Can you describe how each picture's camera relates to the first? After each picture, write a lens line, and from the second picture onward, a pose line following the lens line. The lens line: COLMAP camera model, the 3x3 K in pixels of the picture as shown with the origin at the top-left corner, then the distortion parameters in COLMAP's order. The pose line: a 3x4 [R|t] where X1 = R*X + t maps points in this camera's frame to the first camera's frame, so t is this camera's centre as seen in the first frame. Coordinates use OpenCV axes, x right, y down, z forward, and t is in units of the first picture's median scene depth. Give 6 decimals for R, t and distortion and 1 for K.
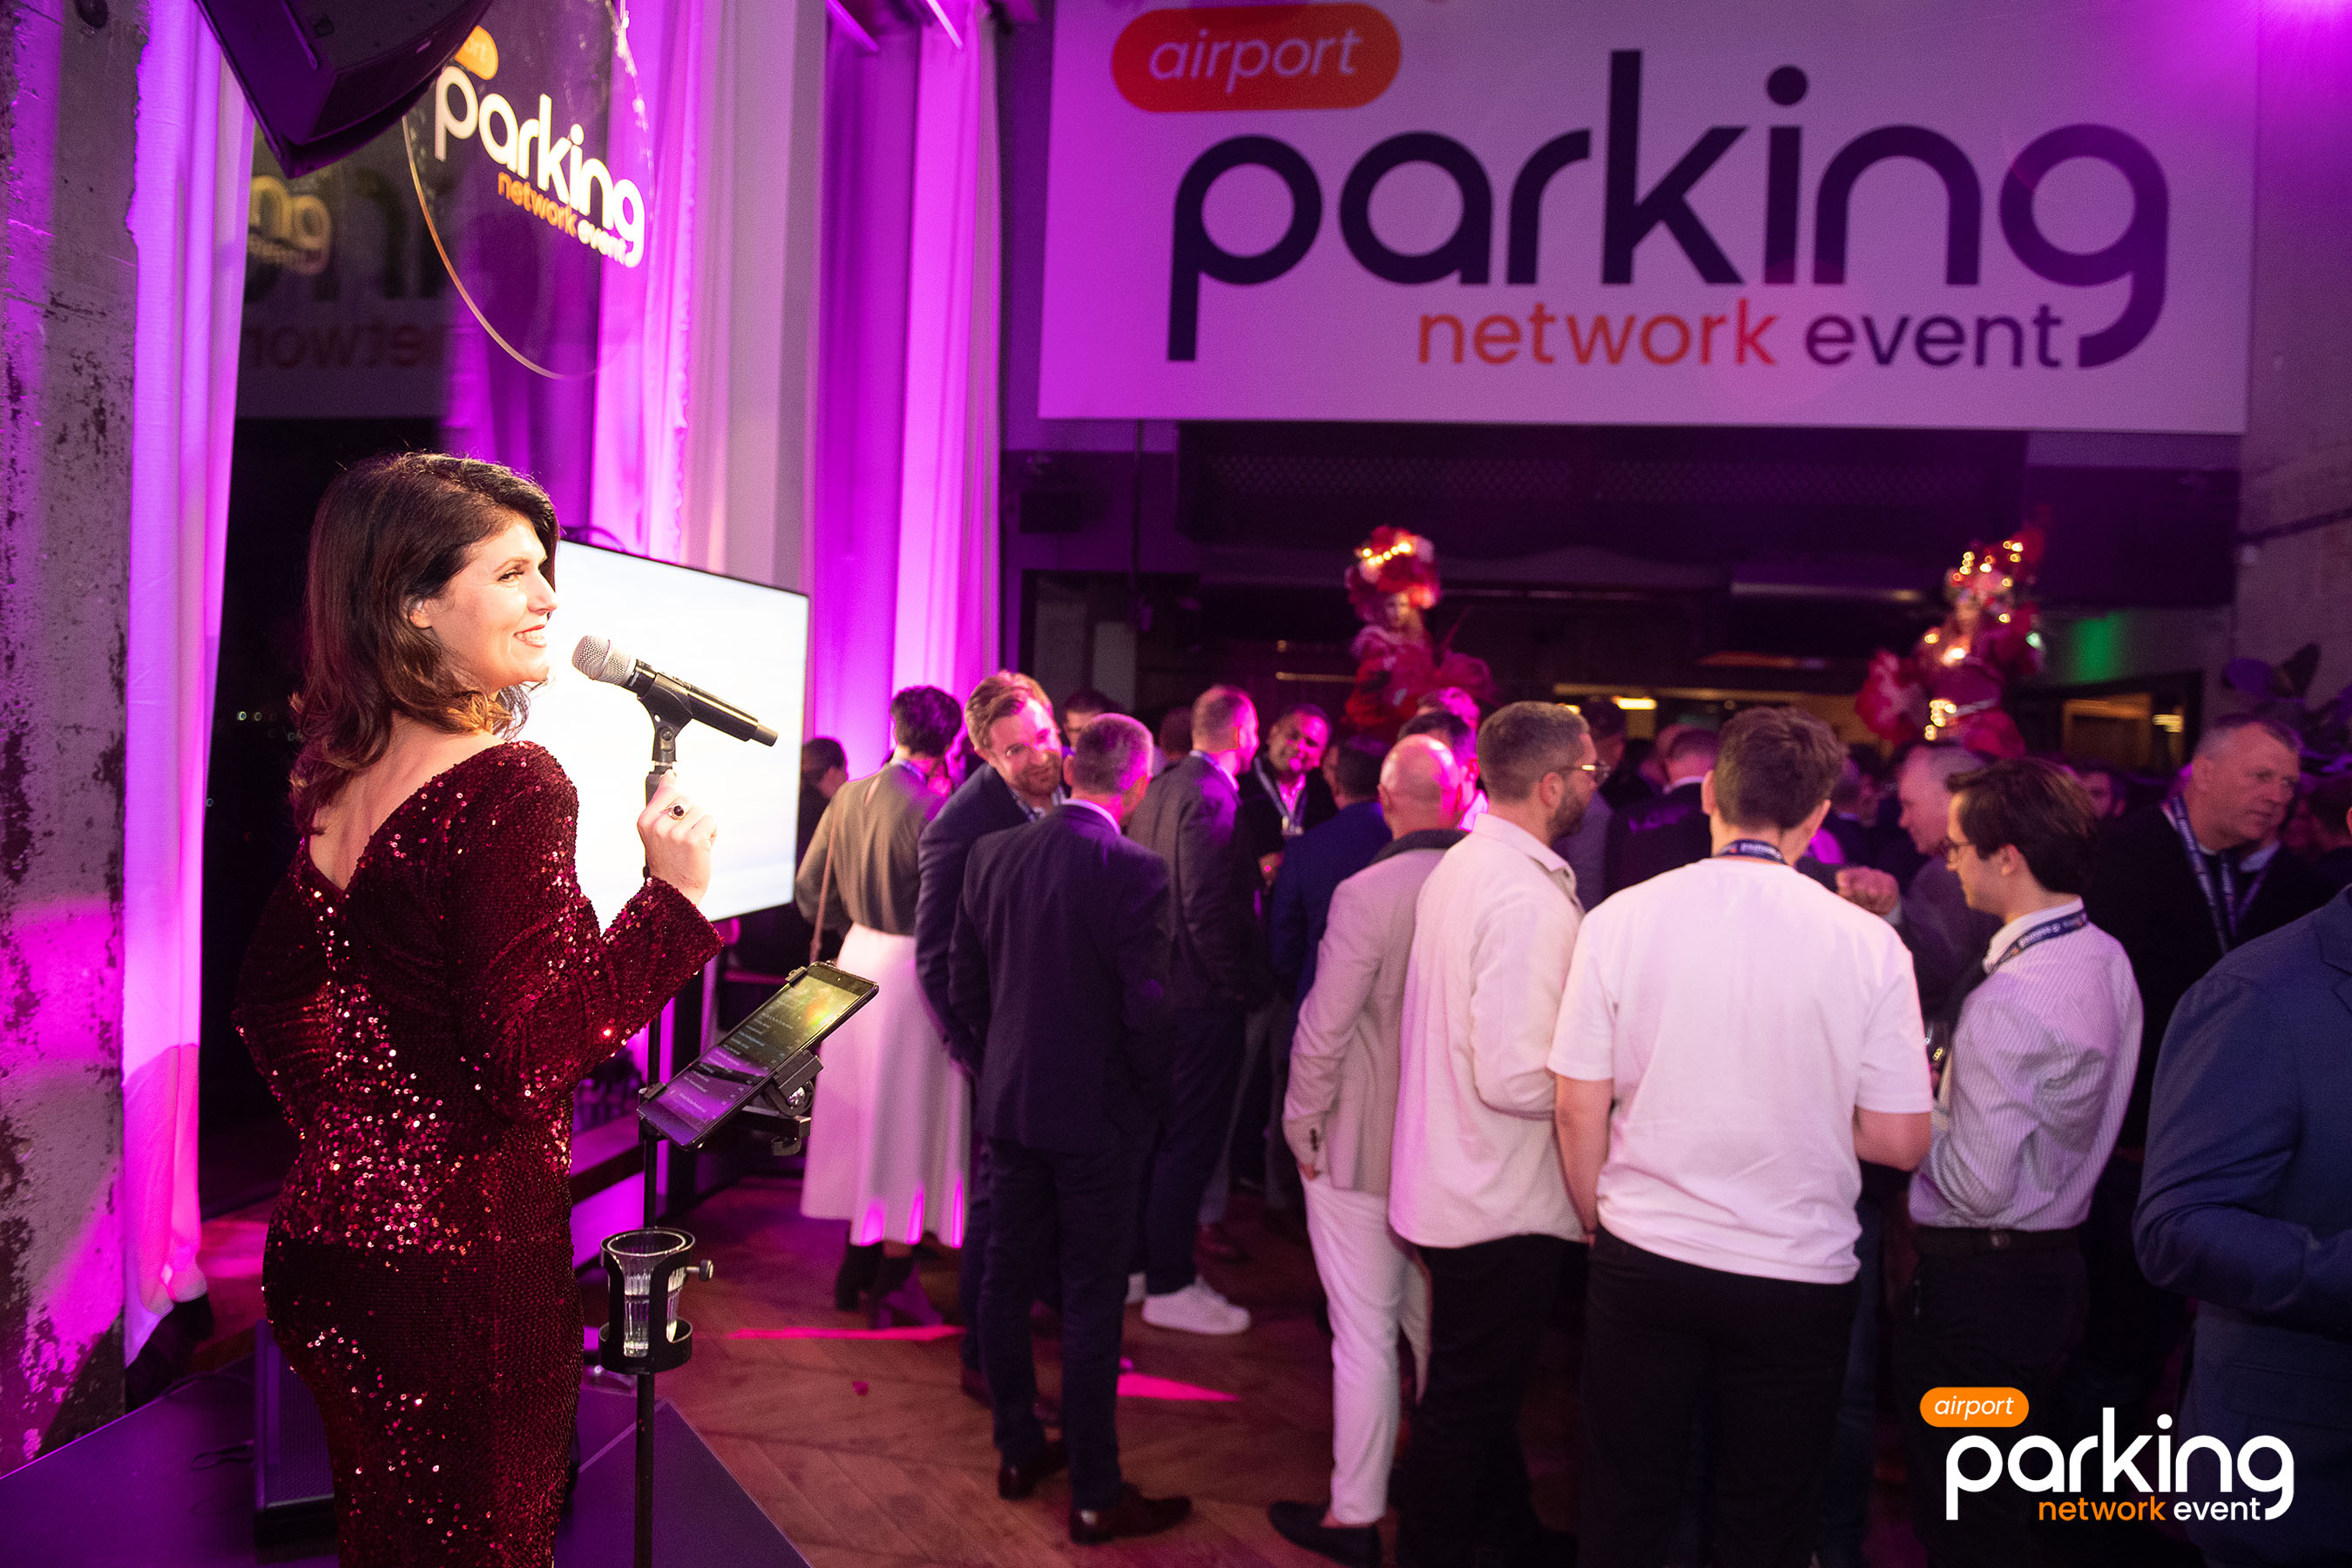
lens RADIAL K [[1573.8, 0, 1208.6], [0, 1573.8, 793.6], [0, 0, 1]] dist [-0.050229, -0.001908]
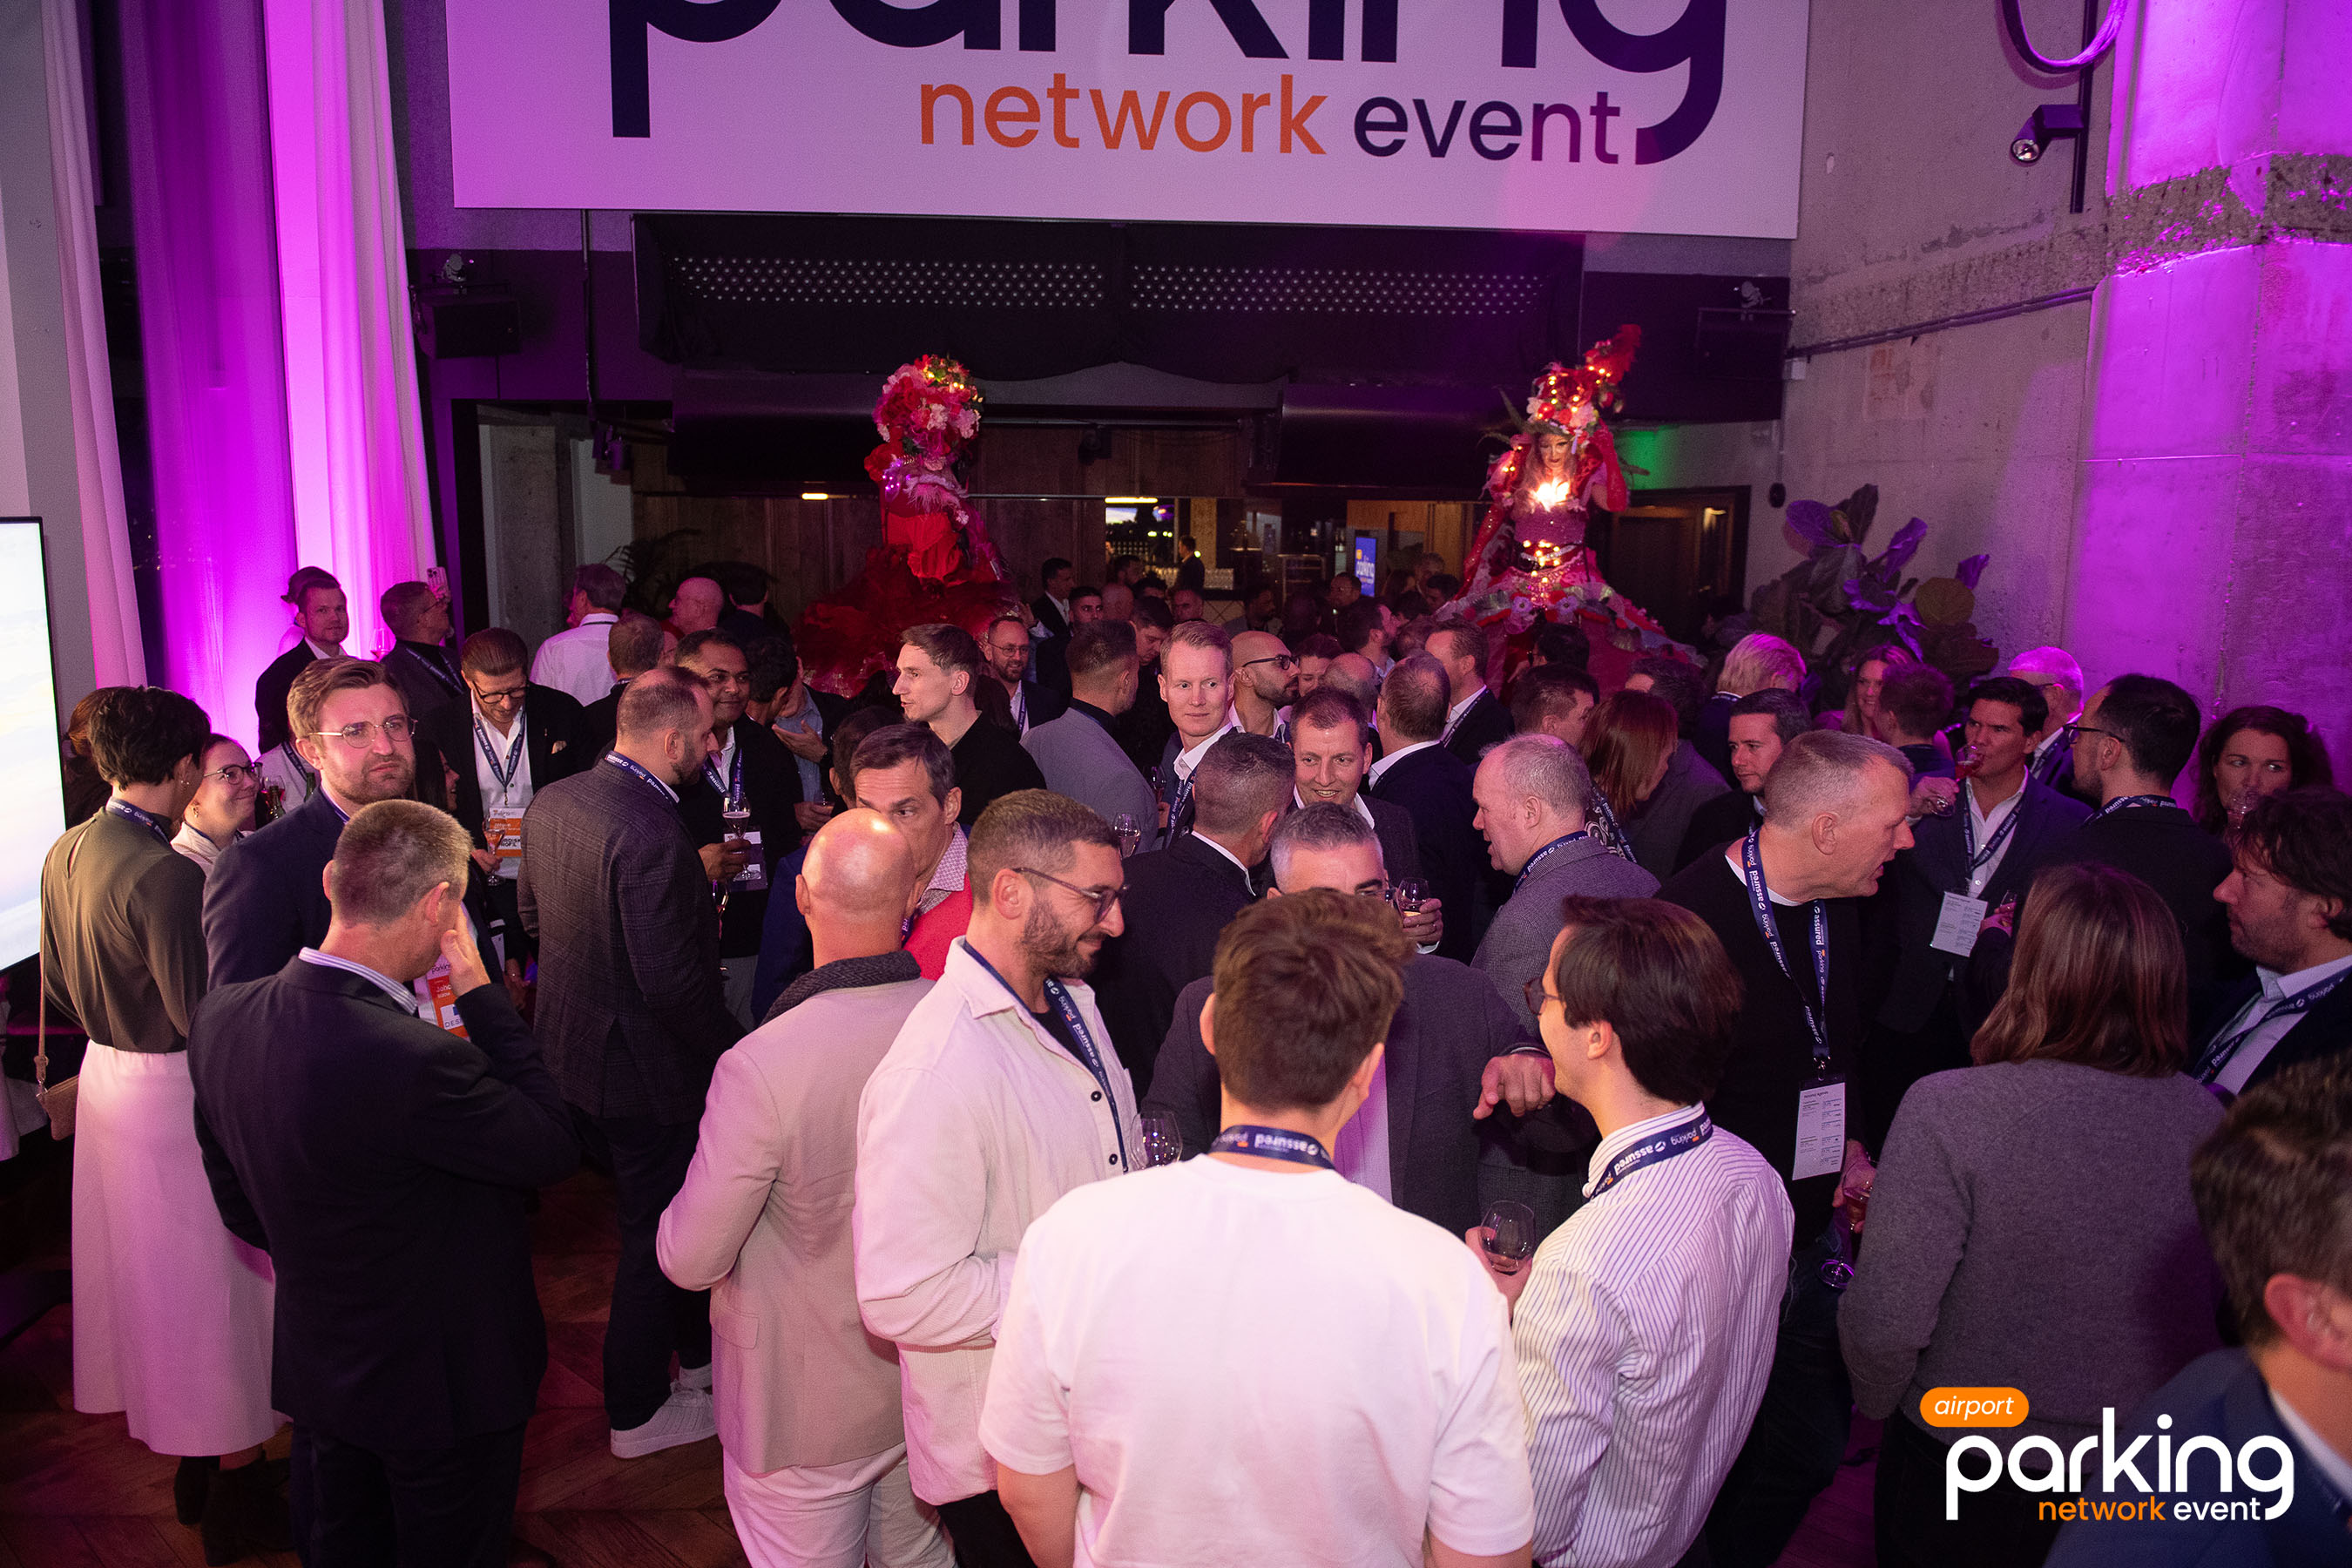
lens RADIAL K [[1573.8, 0, 1186.9], [0, 1573.8, 794.1], [0, 0, 1]] dist [-0.050229, -0.001908]
pose [[0.967791, -0.076337, 0.239904, 0.046049], [0.038497, 0.986588, 0.158628, -0.058417], [-0.248796, -0.144283, 0.957749, 0.110608]]
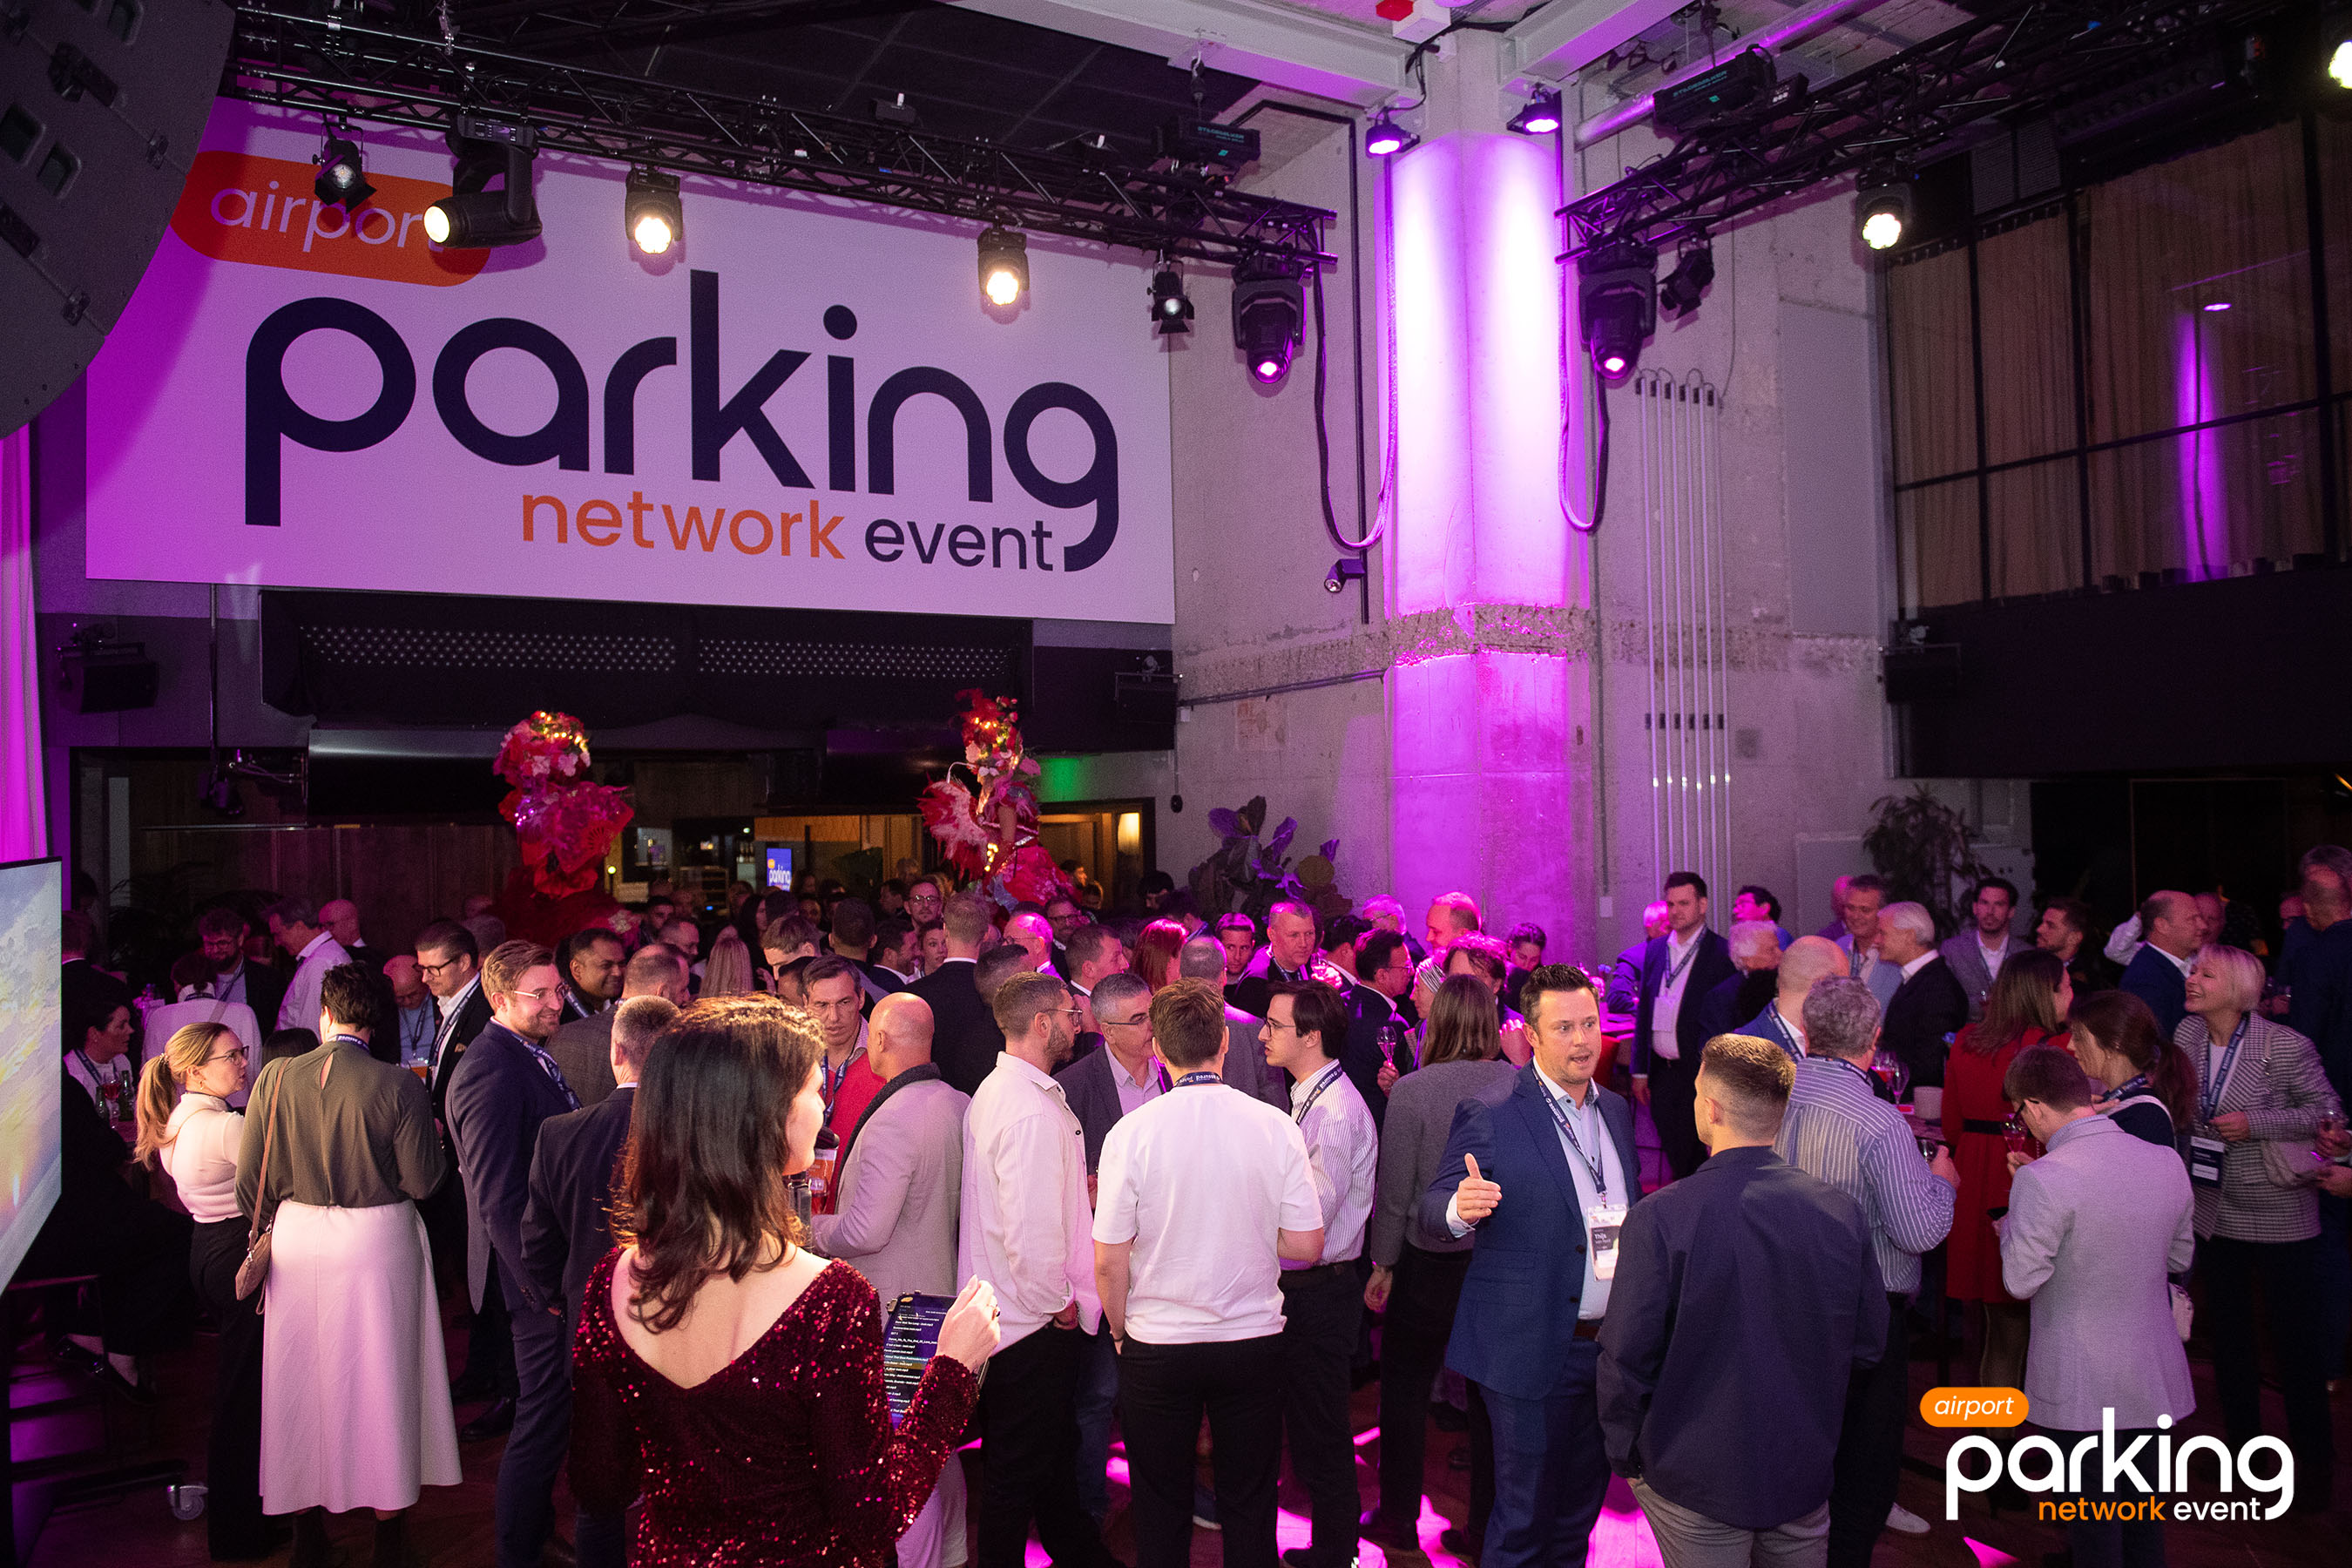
lens RADIAL K [[1573.8, 0, 1170.0], [0, 1573.8, 803.6], [0, 0, 1]] dist [-0.050229, -0.001908]
pose [[0.778078, -0.052777, 0.625947, -0.198383], [0.071960, 0.997393, -0.005354, -0.066982], [-0.624032, 0.049209, 0.779848, -0.071697]]
